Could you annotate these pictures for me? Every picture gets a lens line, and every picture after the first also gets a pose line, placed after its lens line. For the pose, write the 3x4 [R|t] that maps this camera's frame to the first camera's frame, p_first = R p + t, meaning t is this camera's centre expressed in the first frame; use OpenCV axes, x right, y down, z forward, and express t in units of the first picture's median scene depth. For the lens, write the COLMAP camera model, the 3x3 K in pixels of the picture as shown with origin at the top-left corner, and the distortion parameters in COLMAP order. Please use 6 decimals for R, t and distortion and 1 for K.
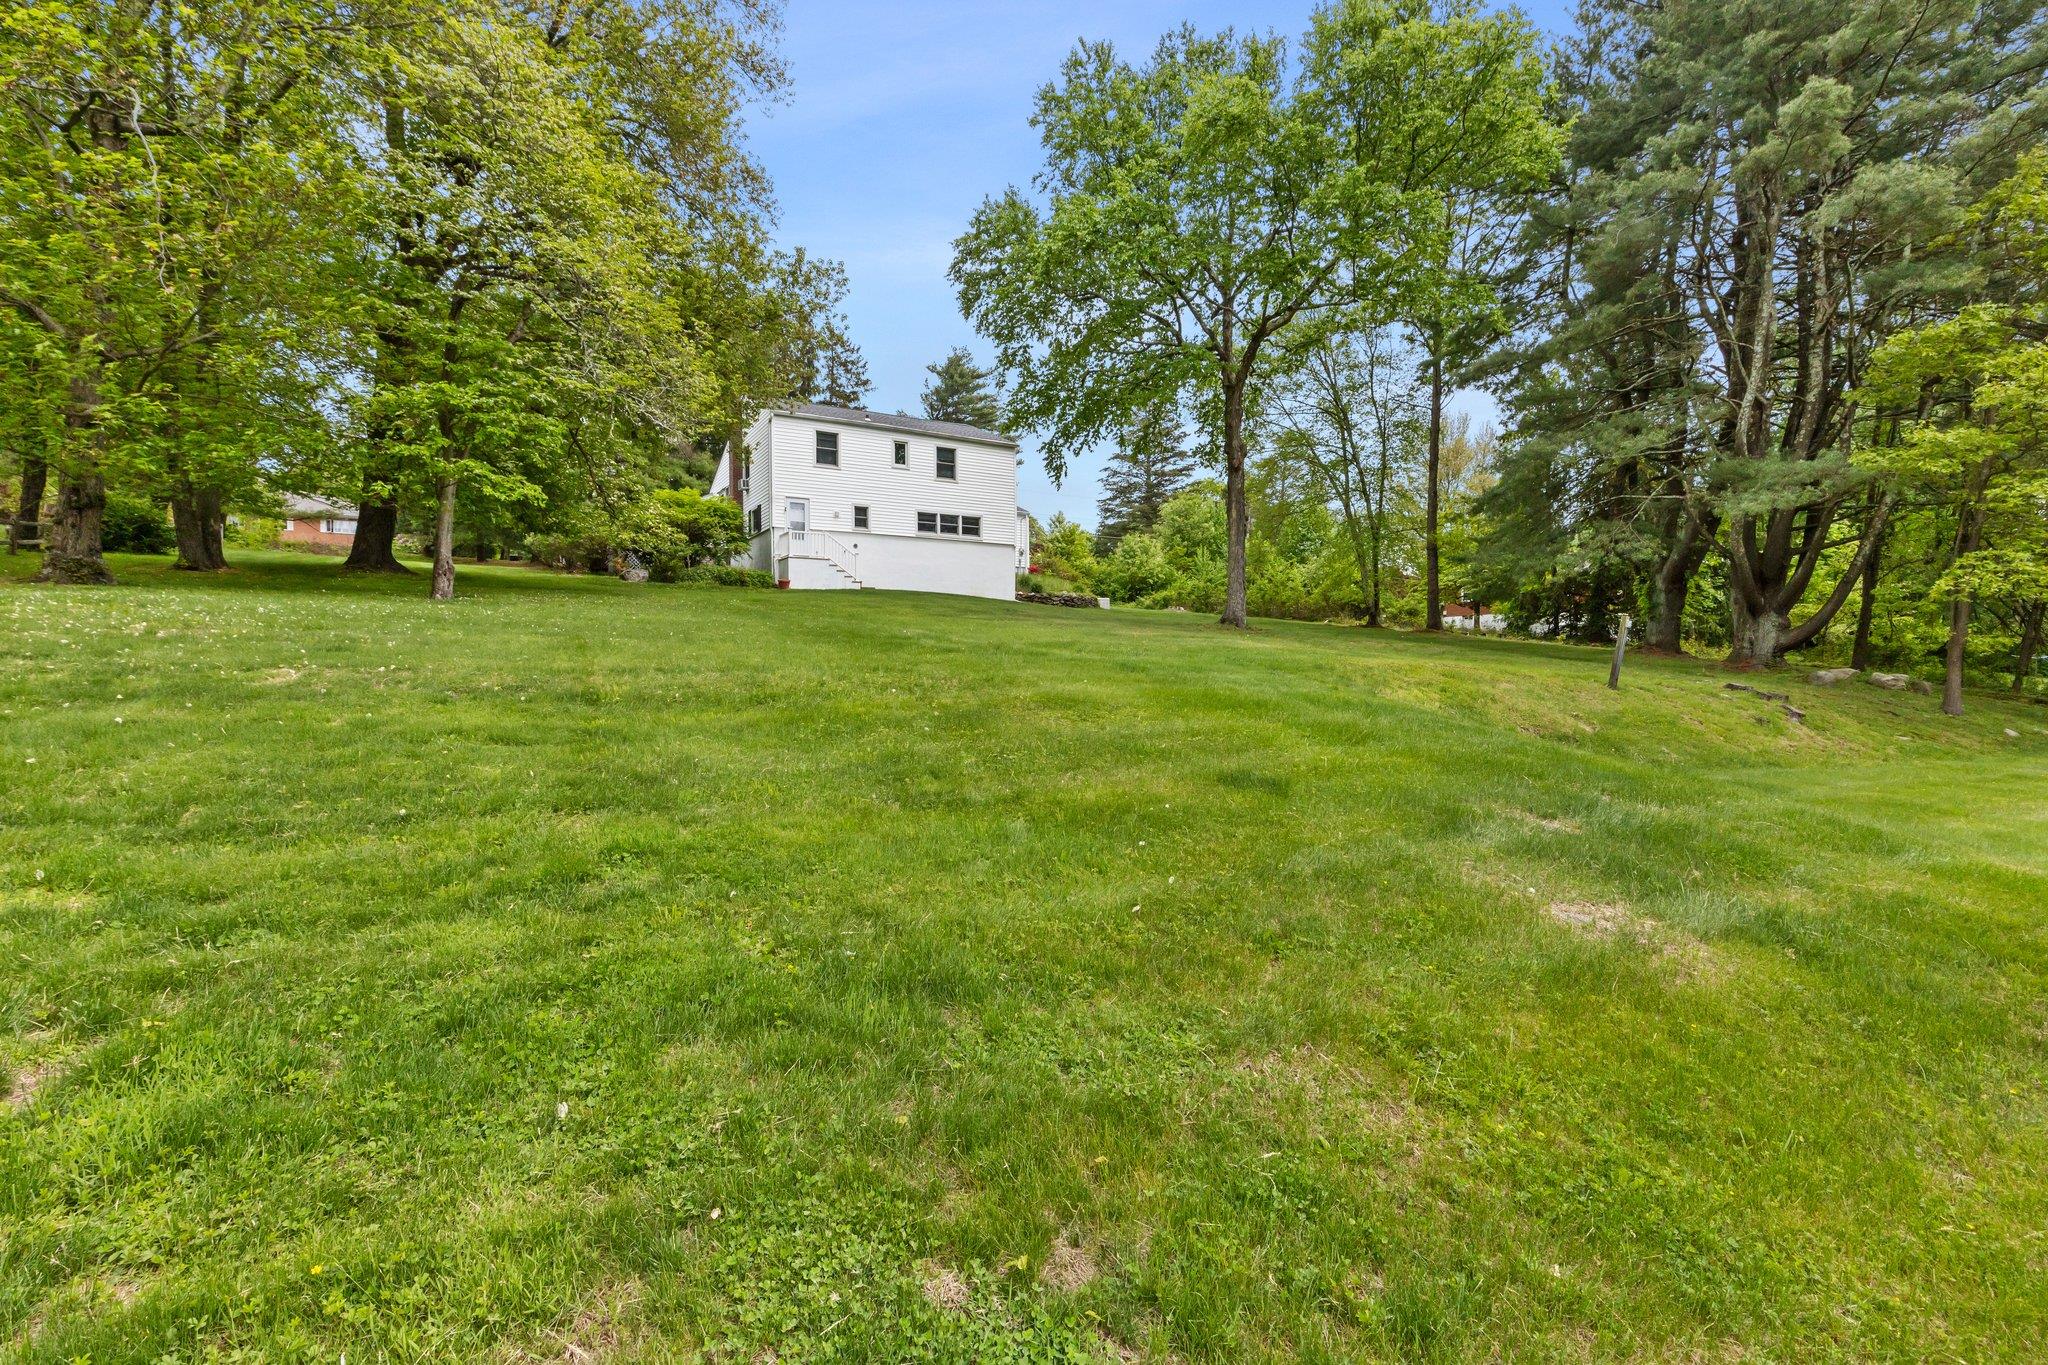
lens RADIAL K [[935.4, 0, 1028.2], [0, 935.4, 680.1], [0, 0, 1]] dist [0.014030, -0.002944]
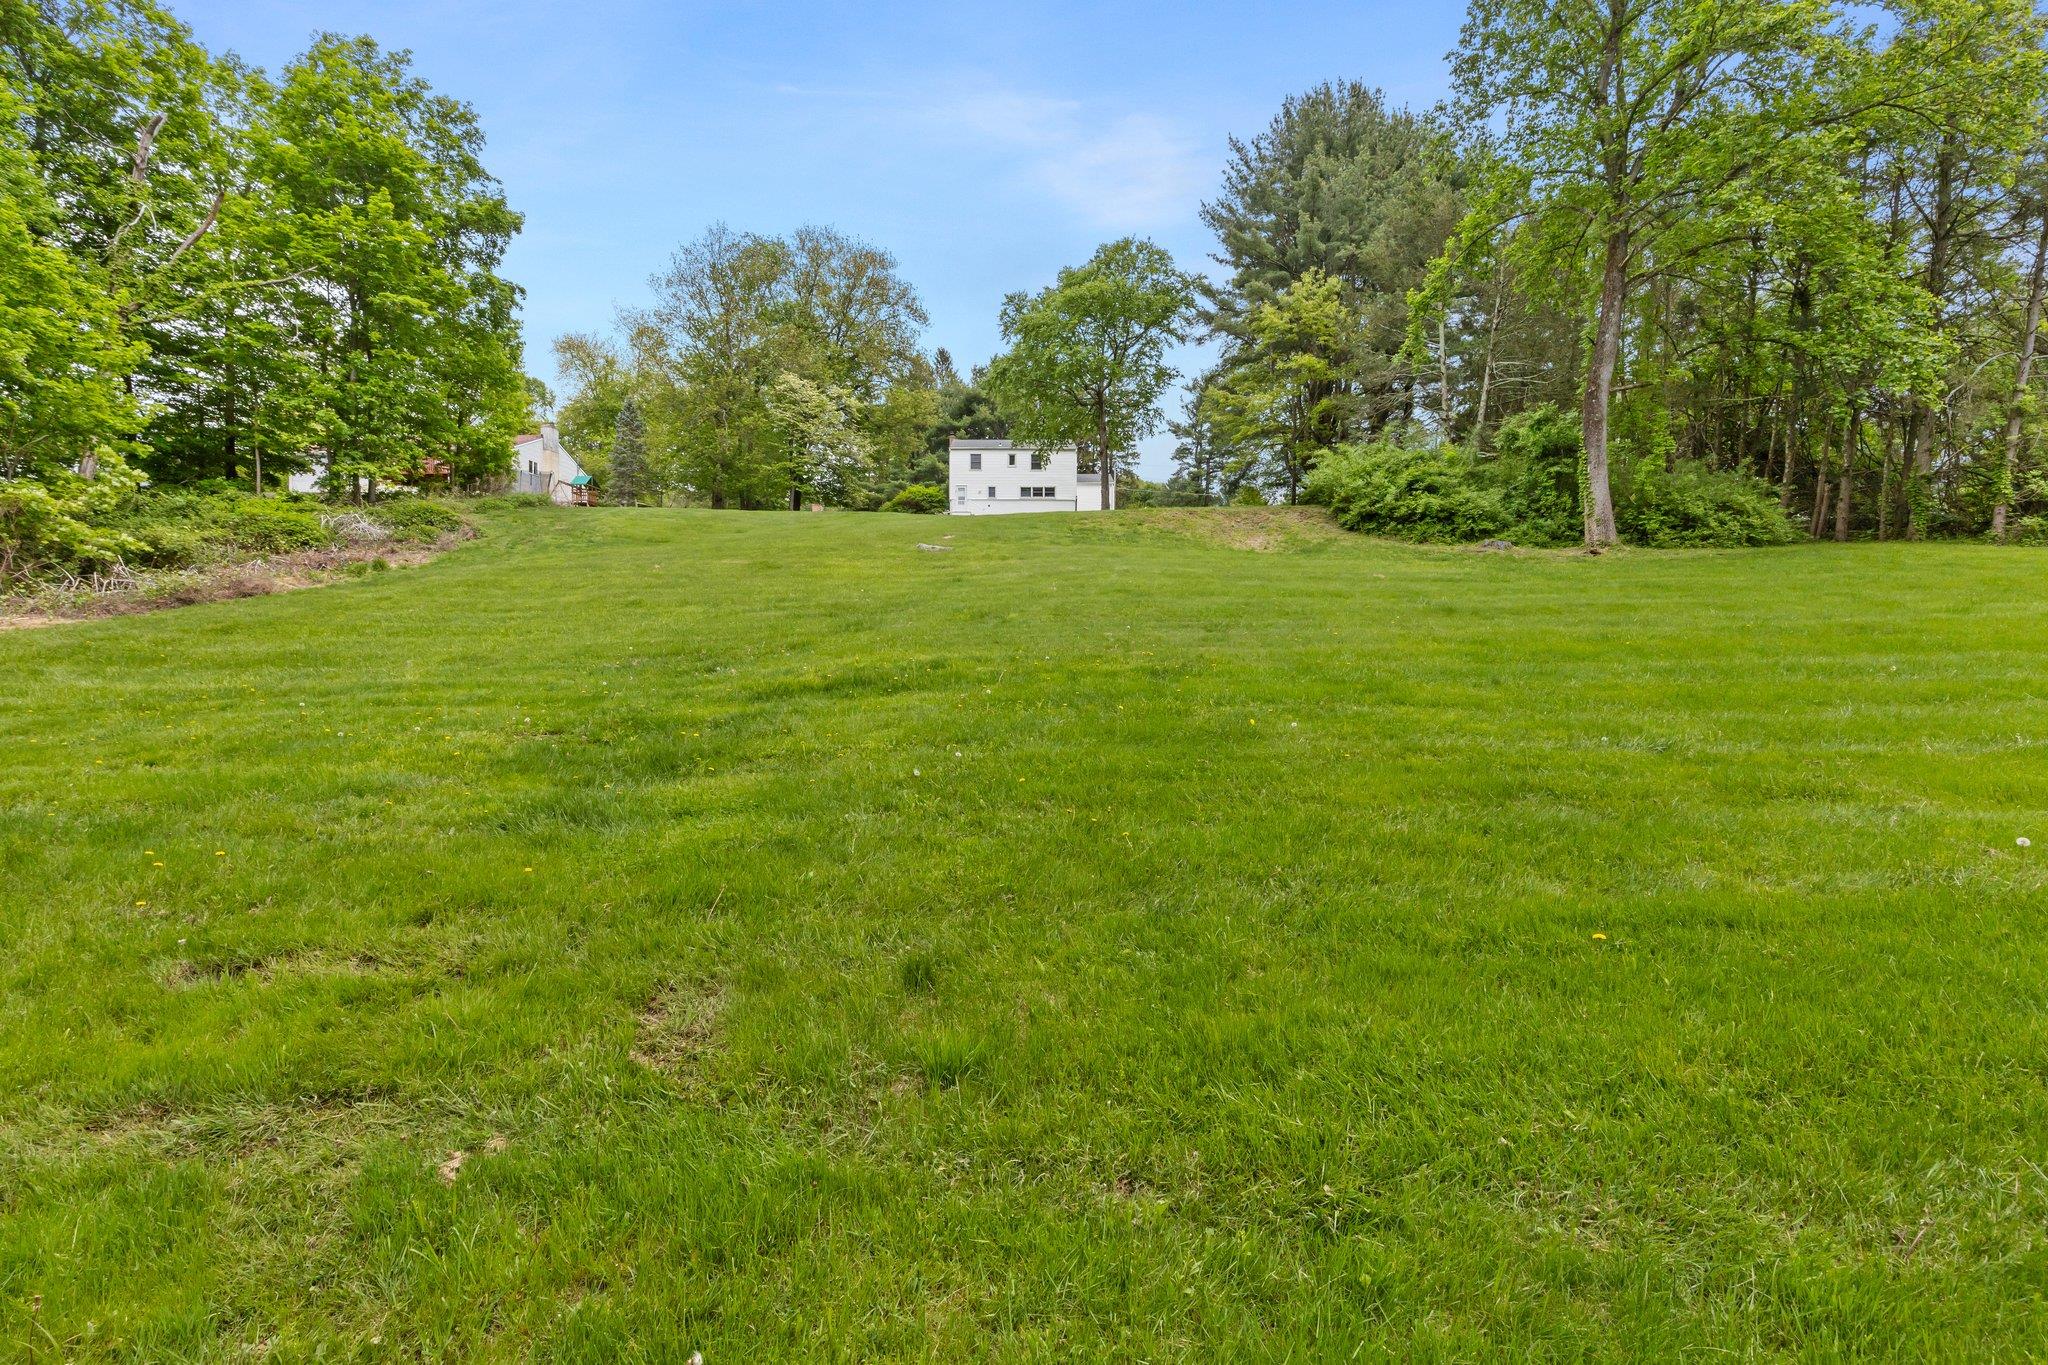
lens RADIAL K [[935.4, 0, 1027.1], [0, 935.4, 678.6], [0, 0, 1]] dist [0.014030, -0.002944]
pose [[0.870503, 0.007942, -0.492098, 0.911298], [-0.007318, 0.999968, 0.003193, 0.235359], [0.492108, 0.000821, 0.870534, -0.789418]]
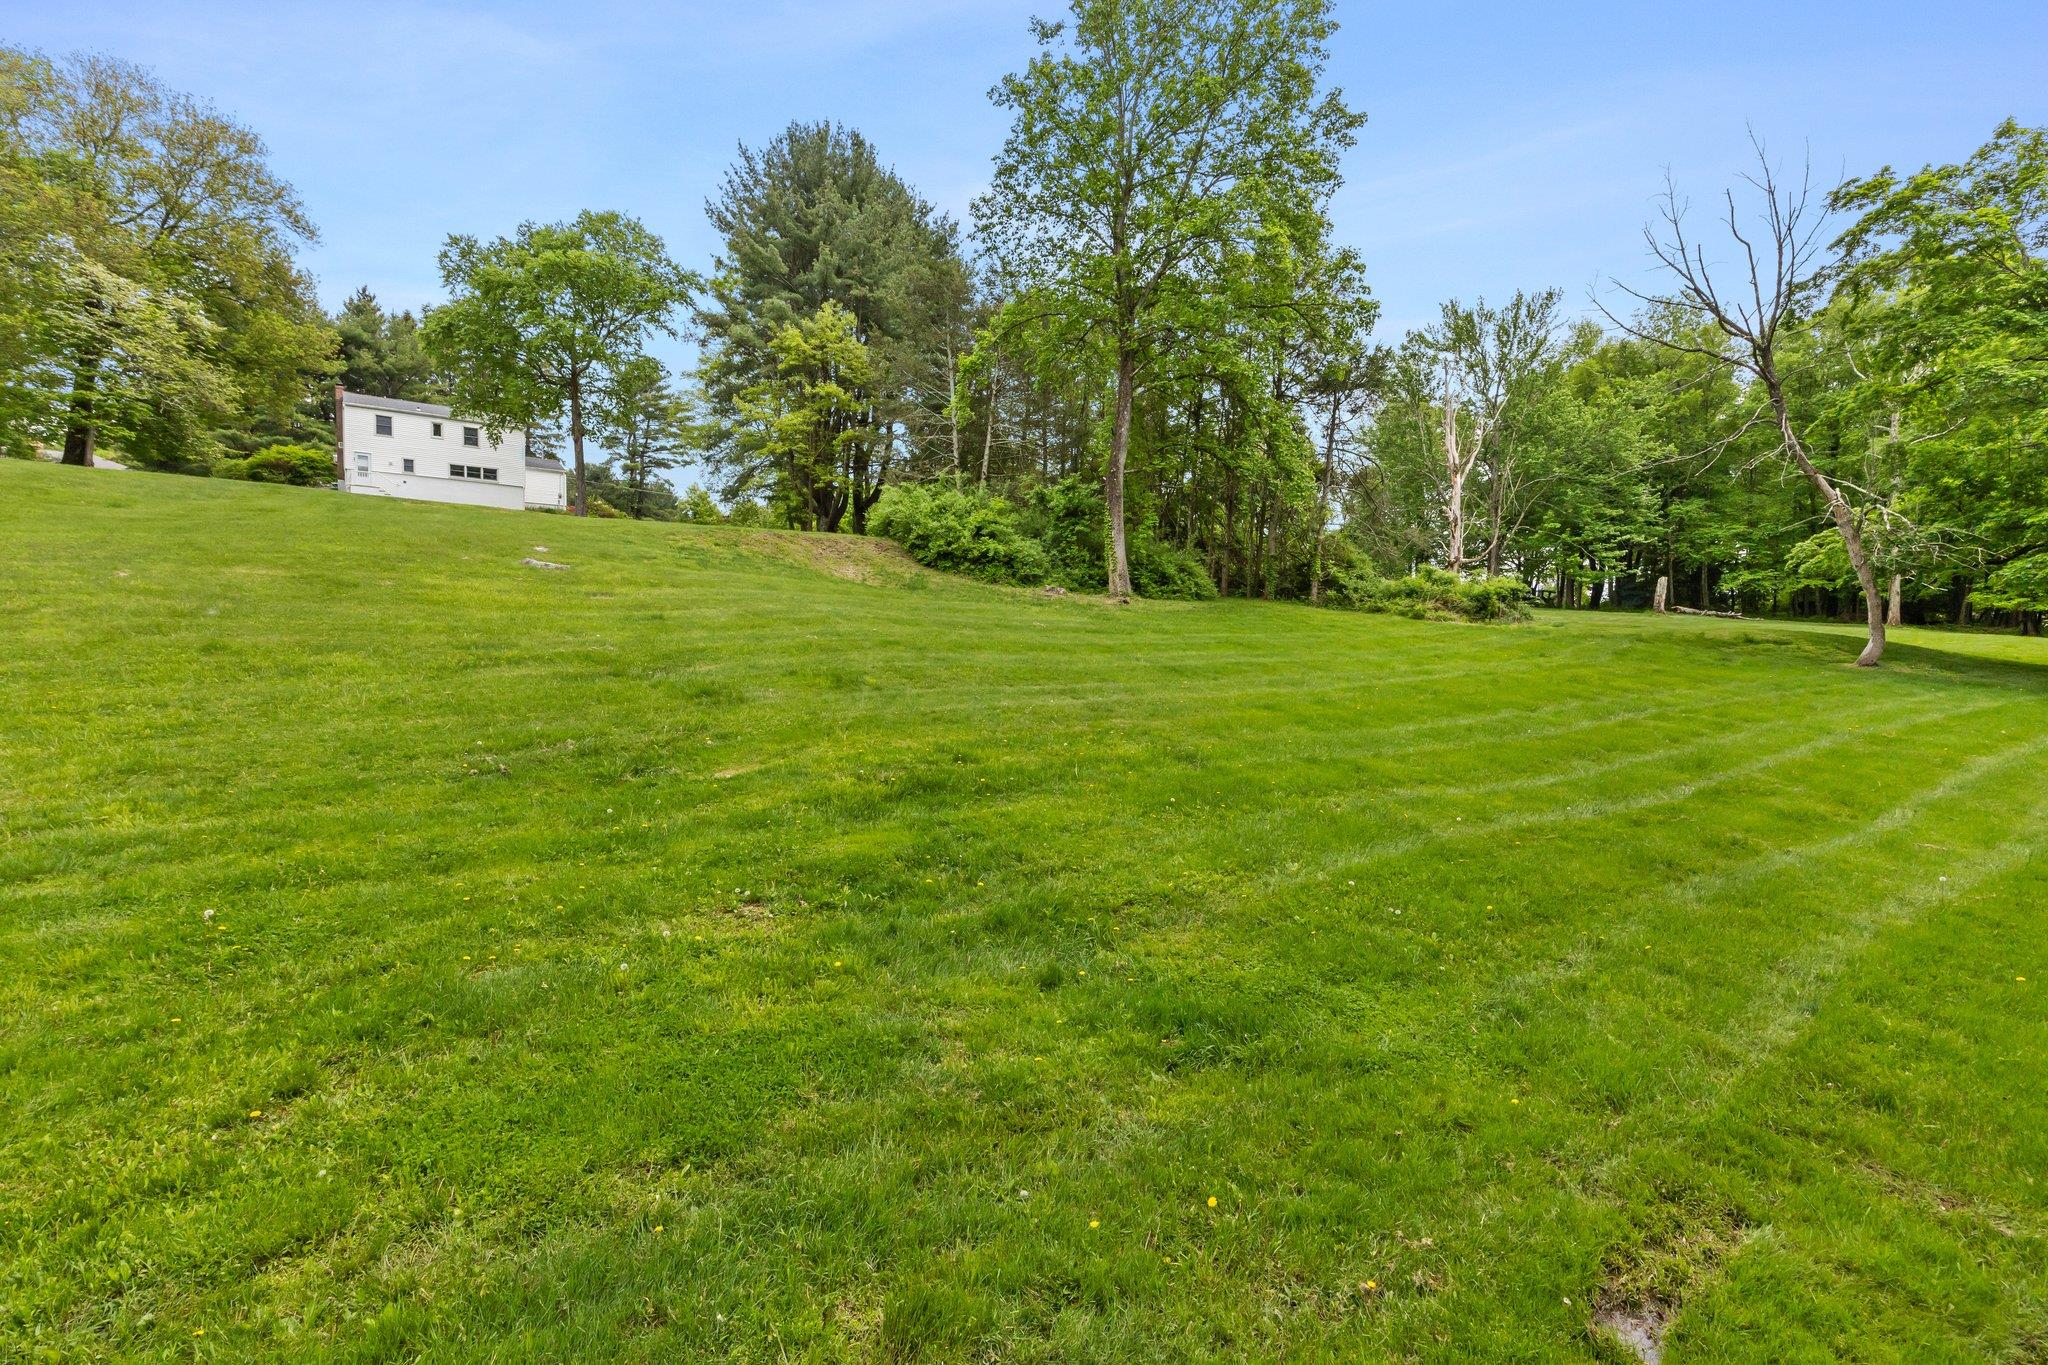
lens RADIAL K [[935.4, 0, 1021.1], [0, 935.4, 677.4], [0, 0, 1]] dist [0.014030, -0.002944]
pose [[0.993778, 0.001241, 0.111371, 0.732367], [-0.001251, 0.999999, 0.000023, 0.210634], [-0.111371, -0.000162, 0.993779, -0.835504]]
